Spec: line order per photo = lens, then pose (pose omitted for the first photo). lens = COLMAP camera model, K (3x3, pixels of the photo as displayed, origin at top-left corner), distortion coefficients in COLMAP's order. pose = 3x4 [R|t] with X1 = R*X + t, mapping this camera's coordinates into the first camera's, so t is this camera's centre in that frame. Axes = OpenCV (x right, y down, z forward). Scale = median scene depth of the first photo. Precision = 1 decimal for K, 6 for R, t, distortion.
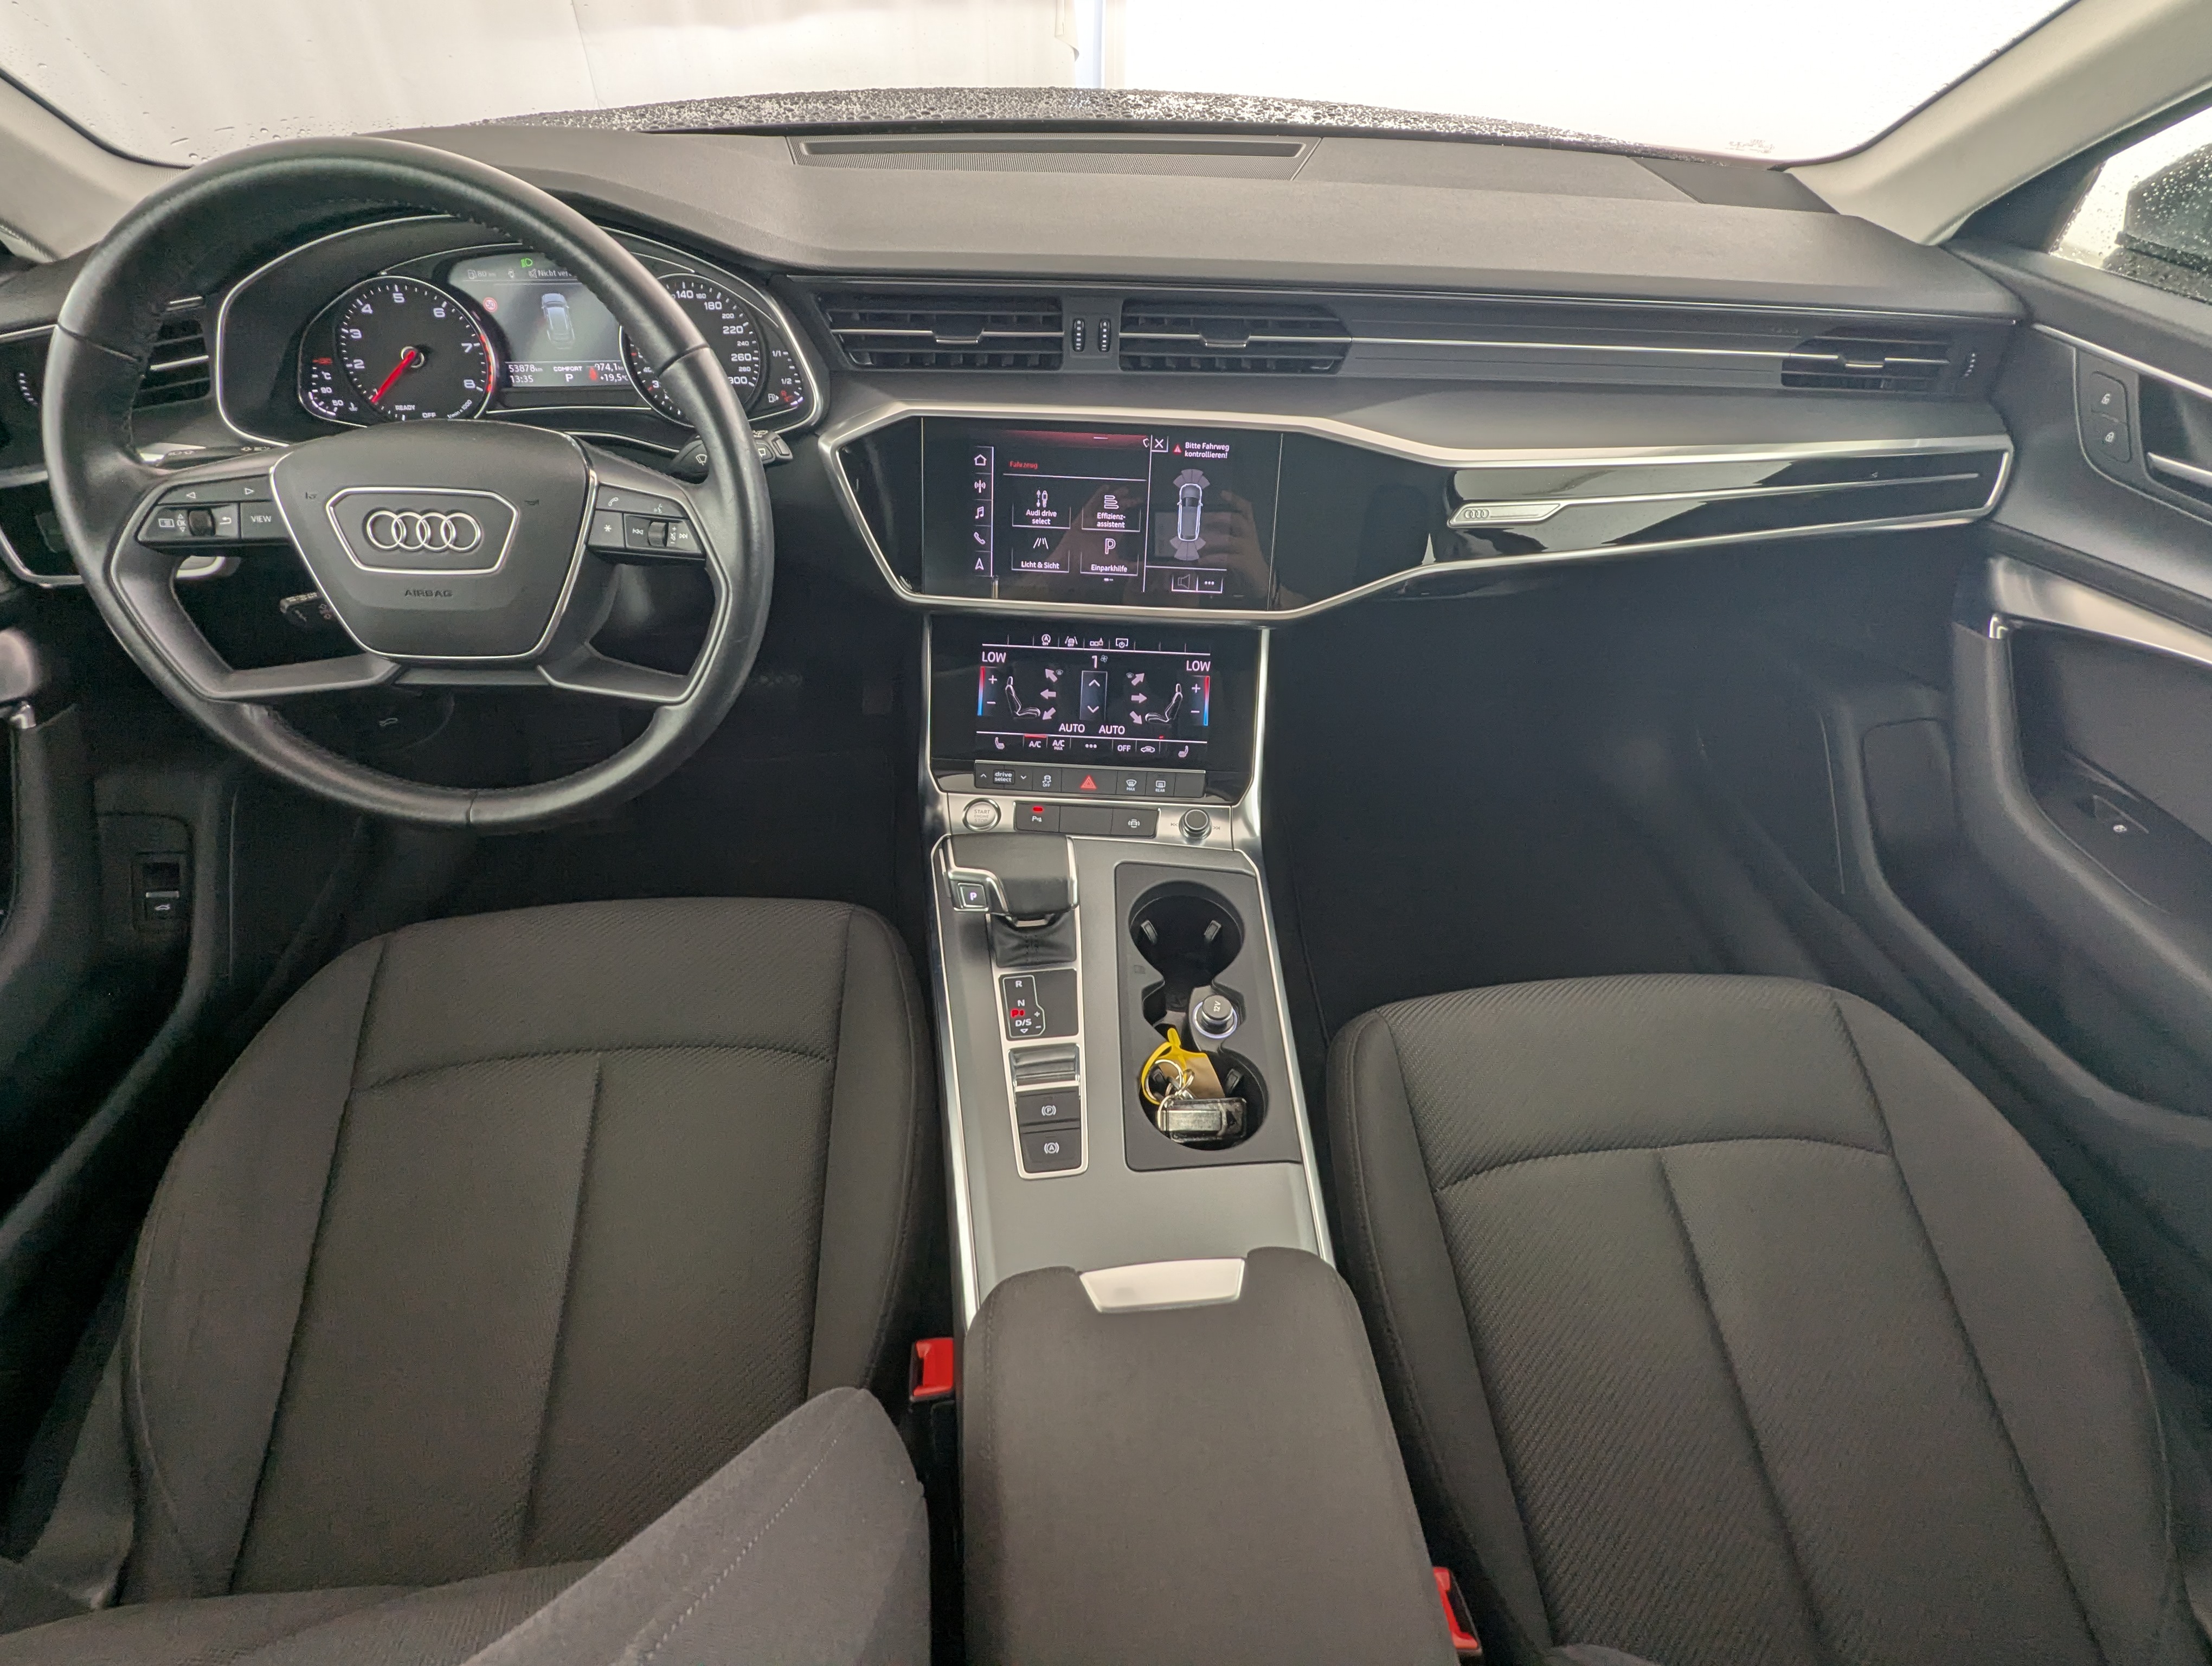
lens RADIAL K [[1029.2, 0, 1115.6], [0, 1029.2, 849.1], [0, 0, 1]] dist [0.002442, -0.002077]
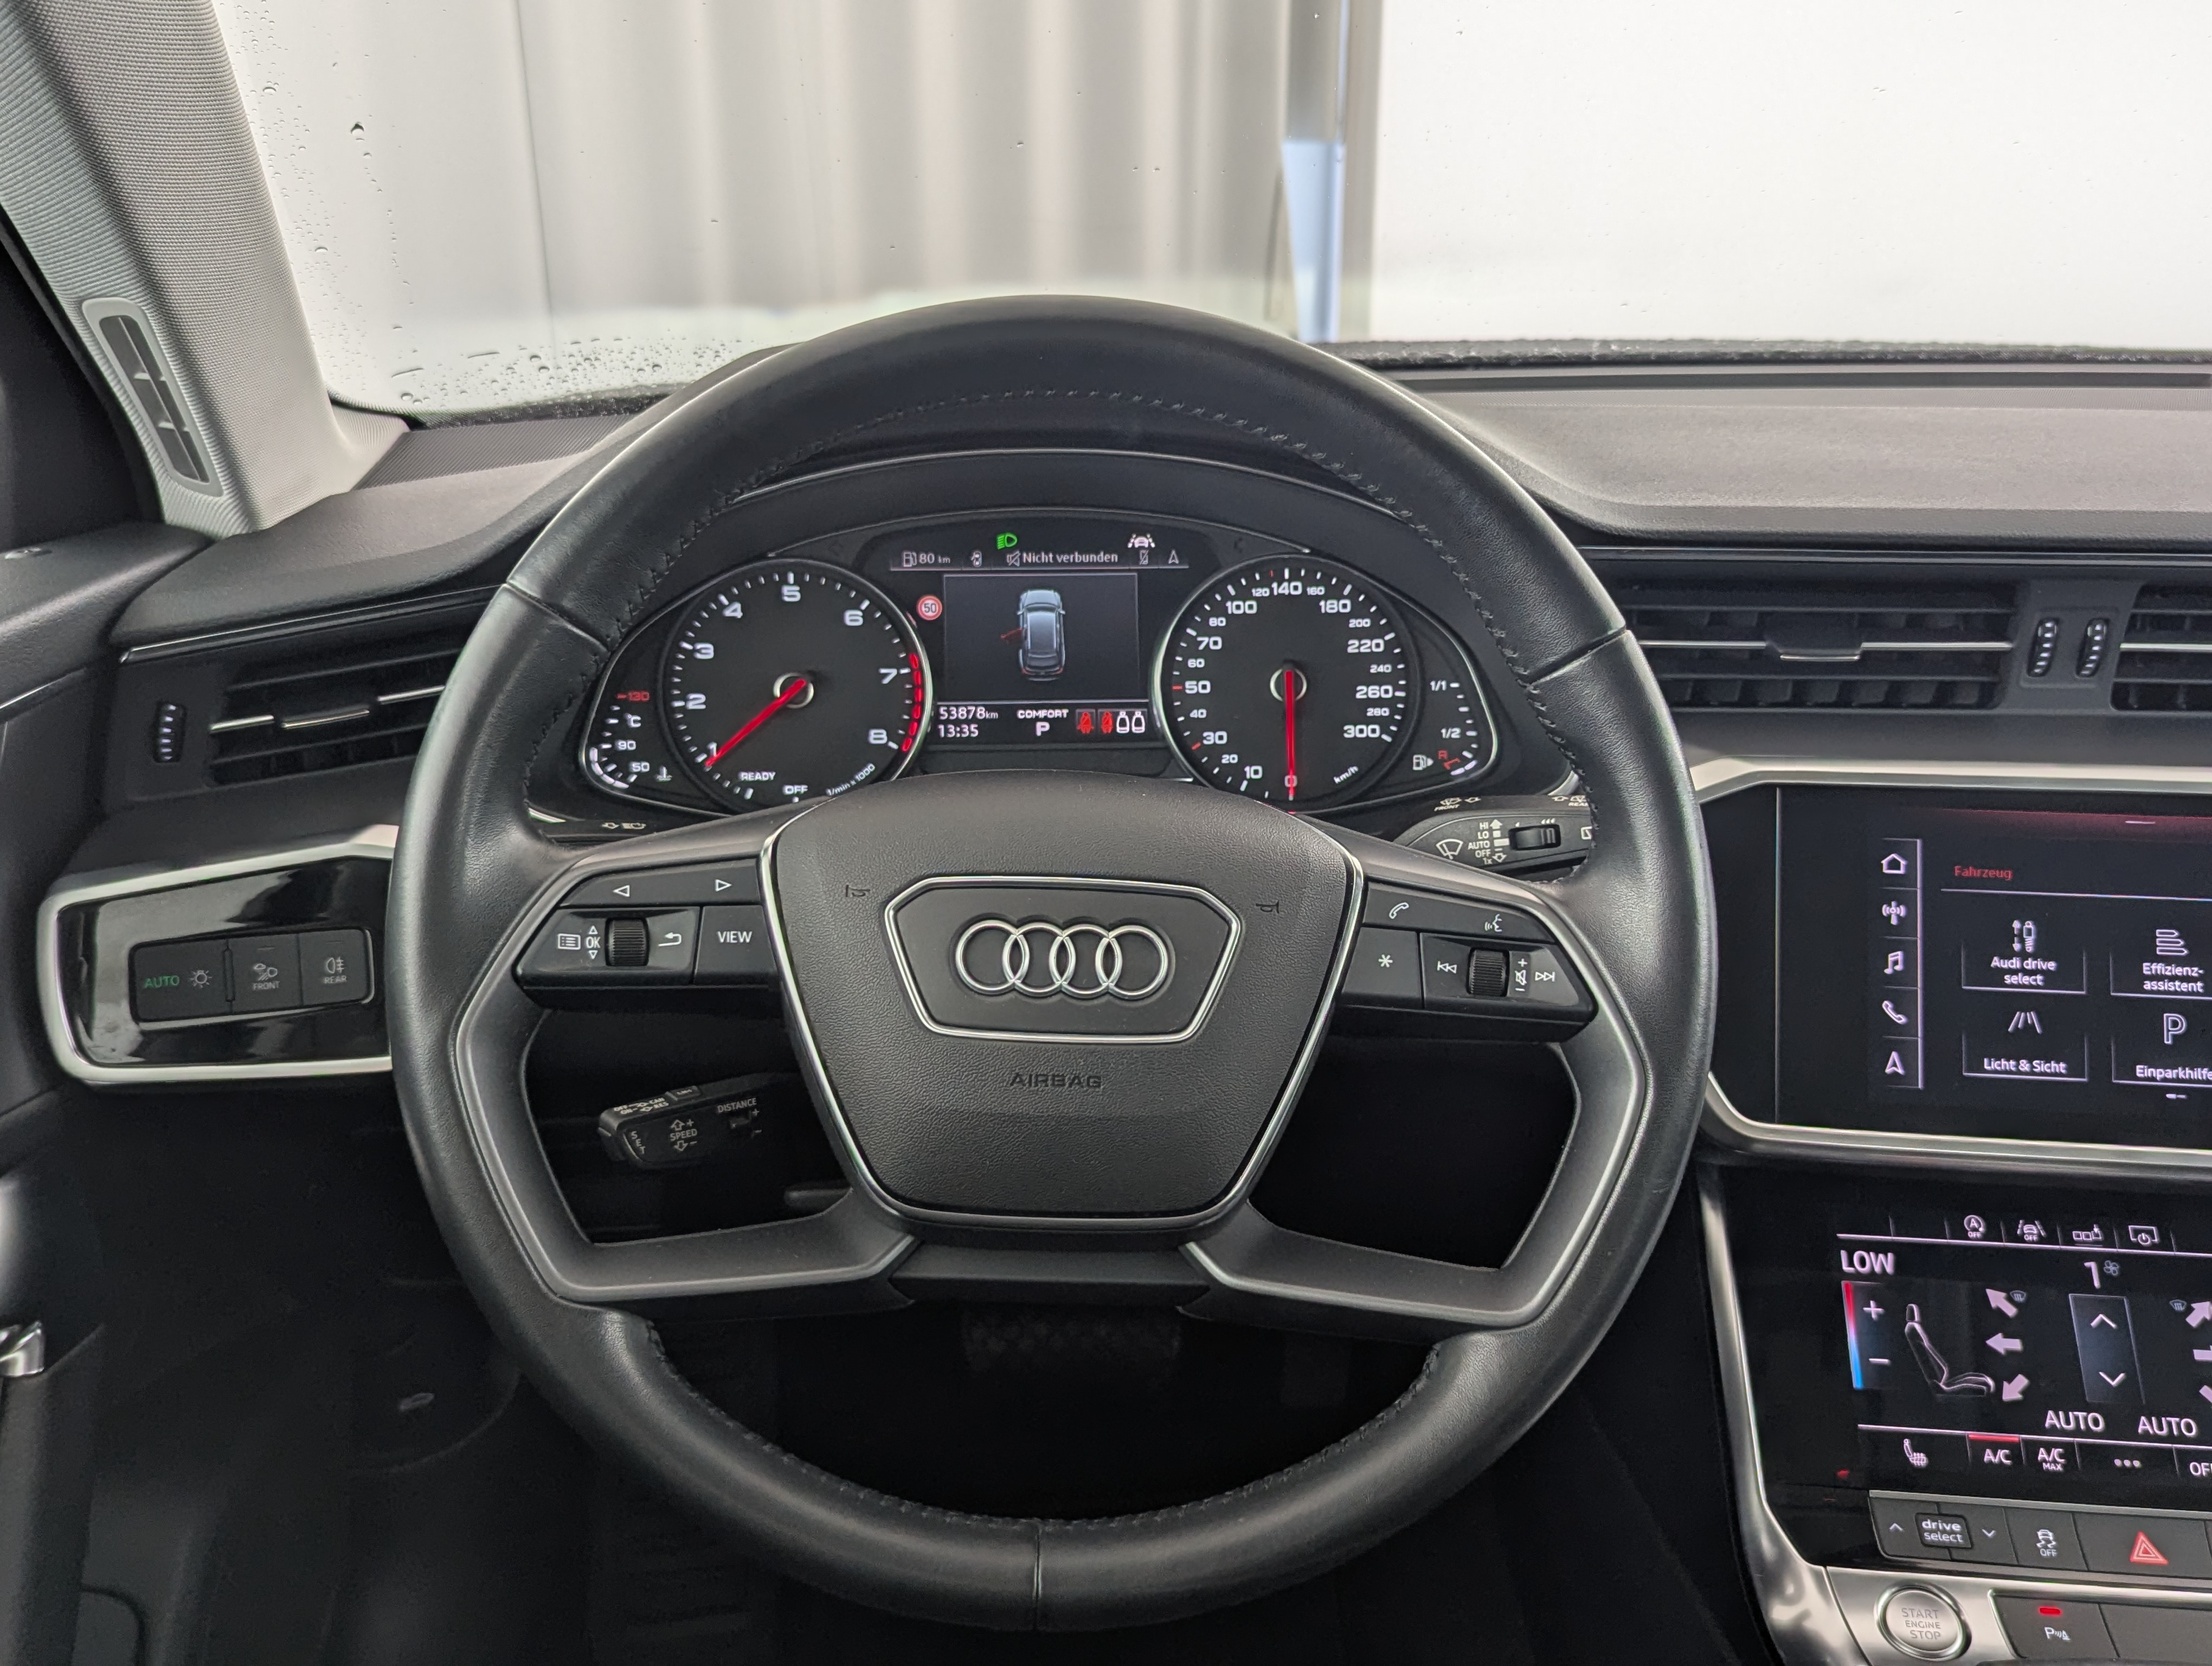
lens RADIAL K [[2044.1, 0, 1109.1], [0, 2044.1, 842.3], [0, 0, 1]] dist [0.009075, 0.000000]
pose [[0.998685, -0.000718, -0.051266, -0.456550], [-0.020576, 0.910236, -0.413579, 0.034717], [0.046961, 0.414090, 0.909024, 0.065574]]
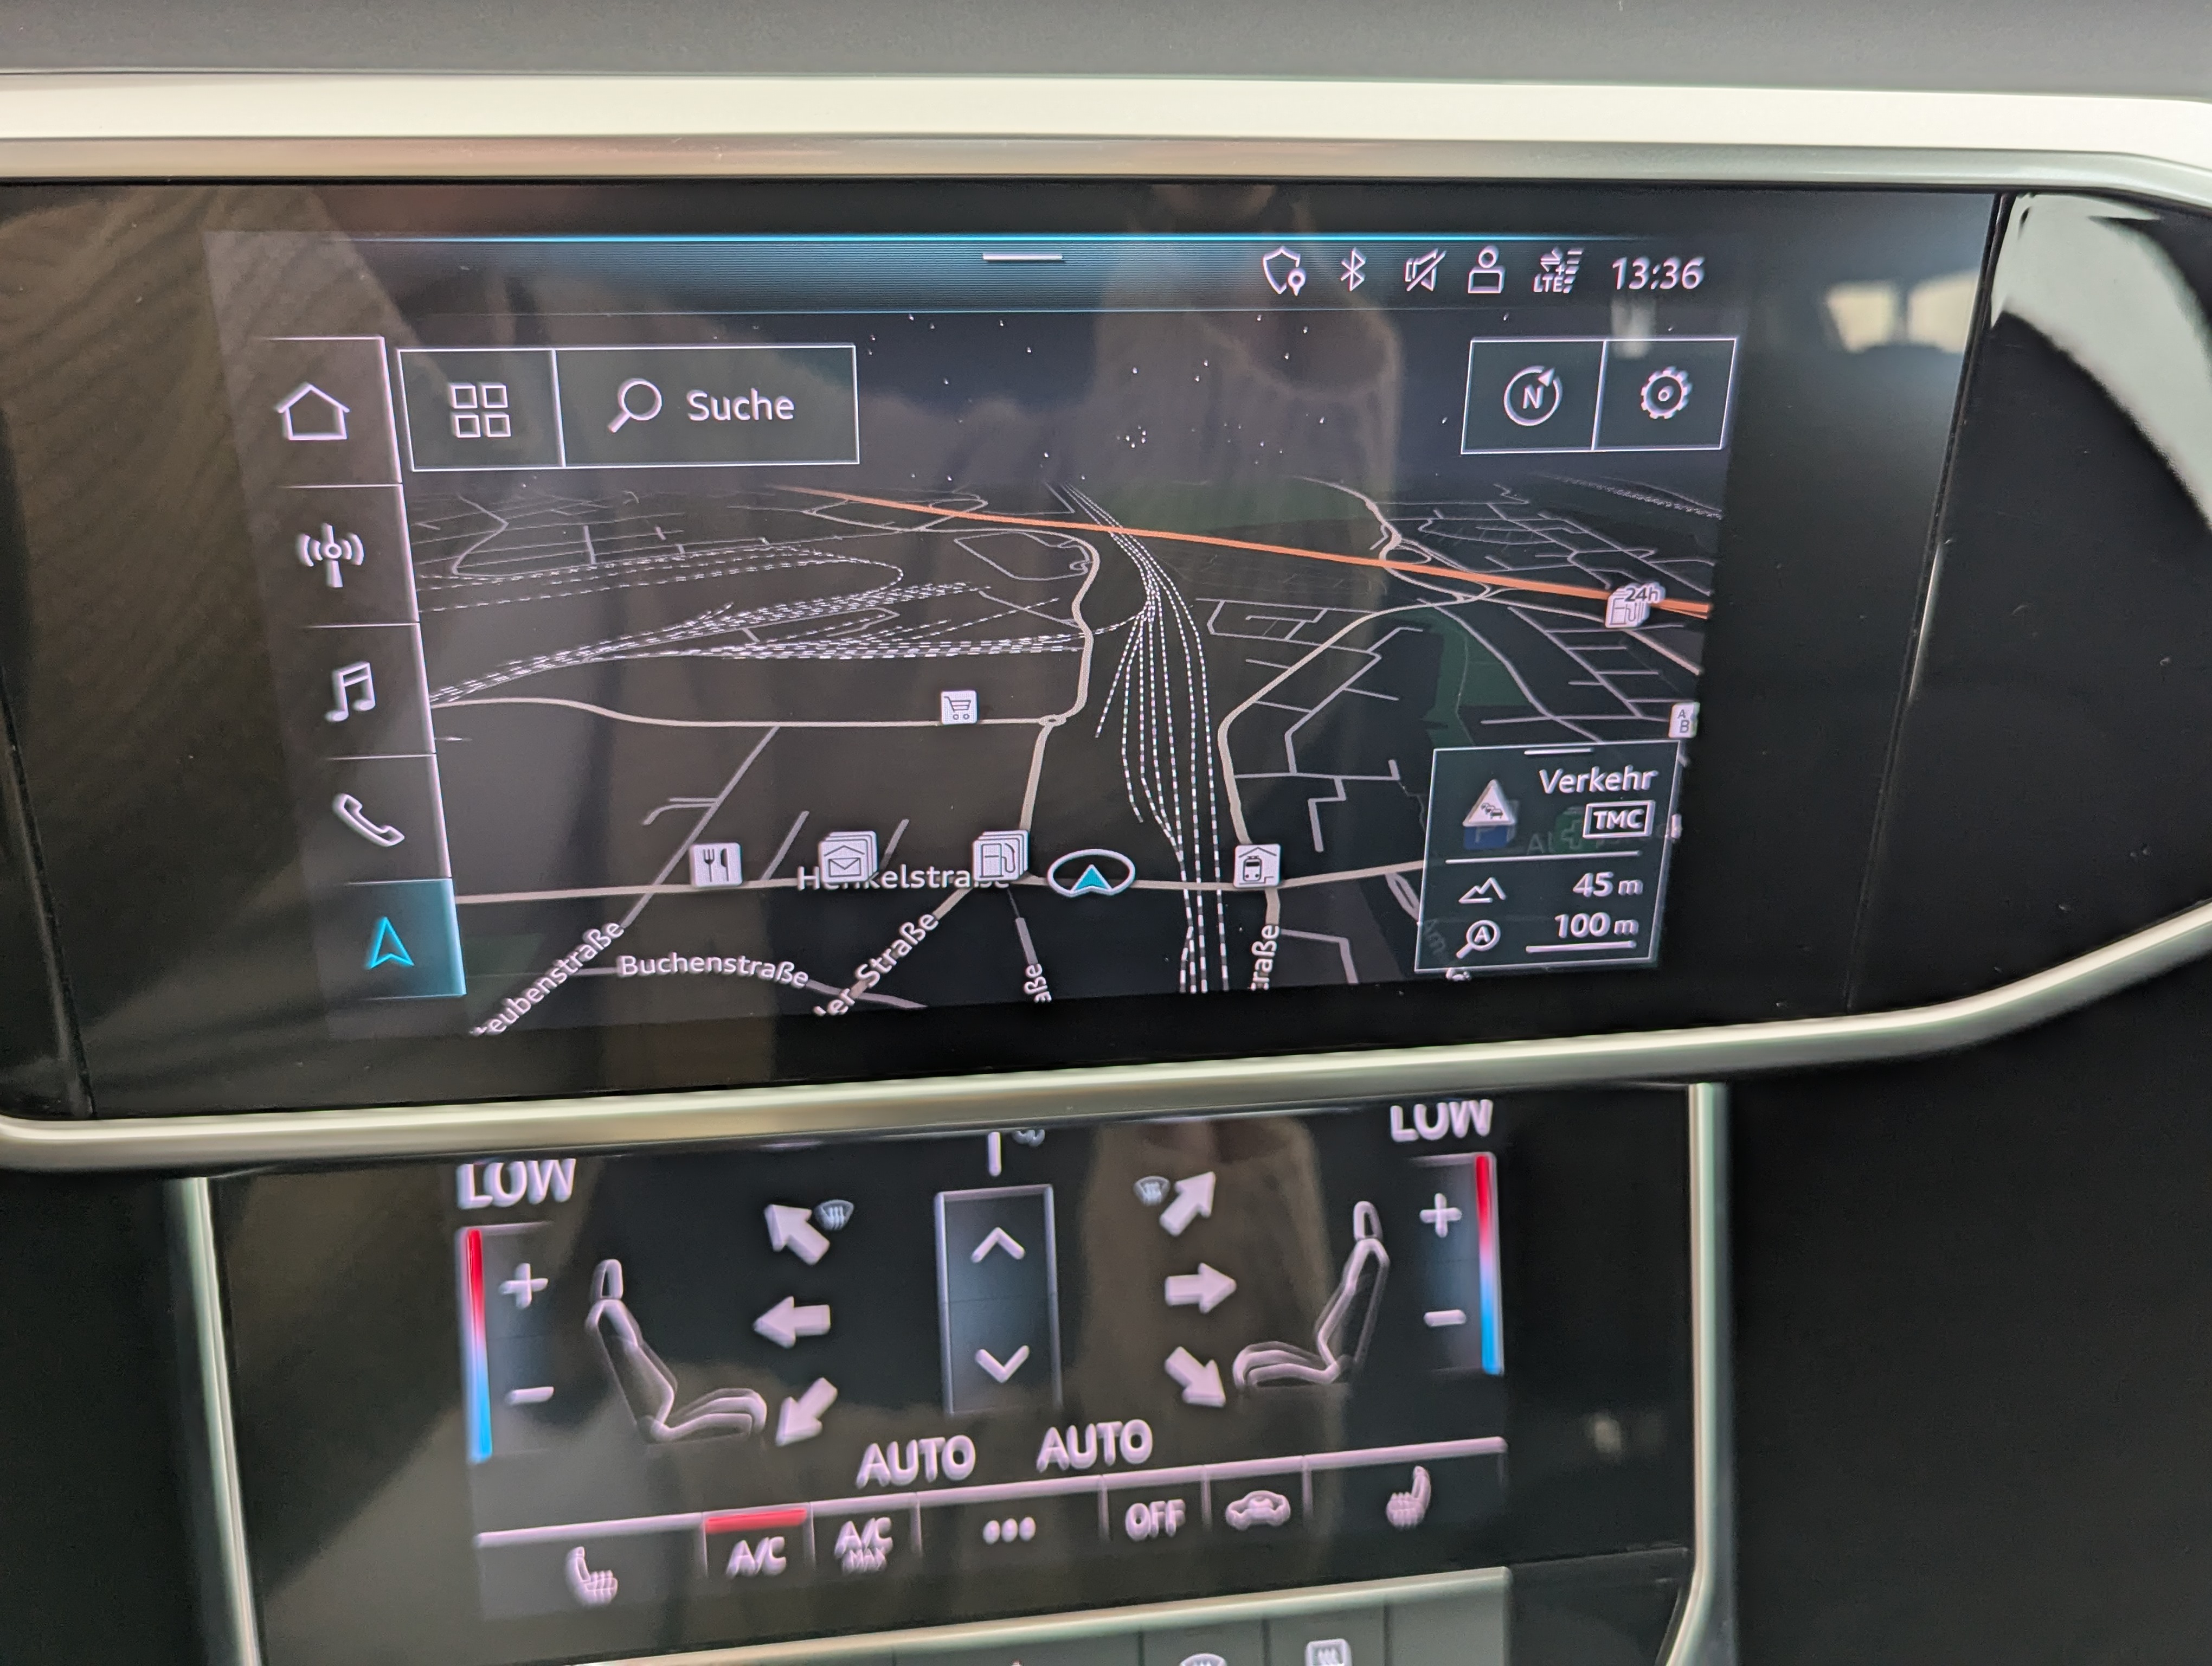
lens RADIAL K [[2044.1, 0, 1103.8], [0, 2044.1, 820.5], [0, 0, 1]] dist [0.009075, 0.000000]
pose [[0.984547, -0.097832, 0.145245, -0.058283], [0.075288, 0.985304, 0.153324, -0.348090], [-0.158110, -0.140019, 0.977443, 0.633690]]
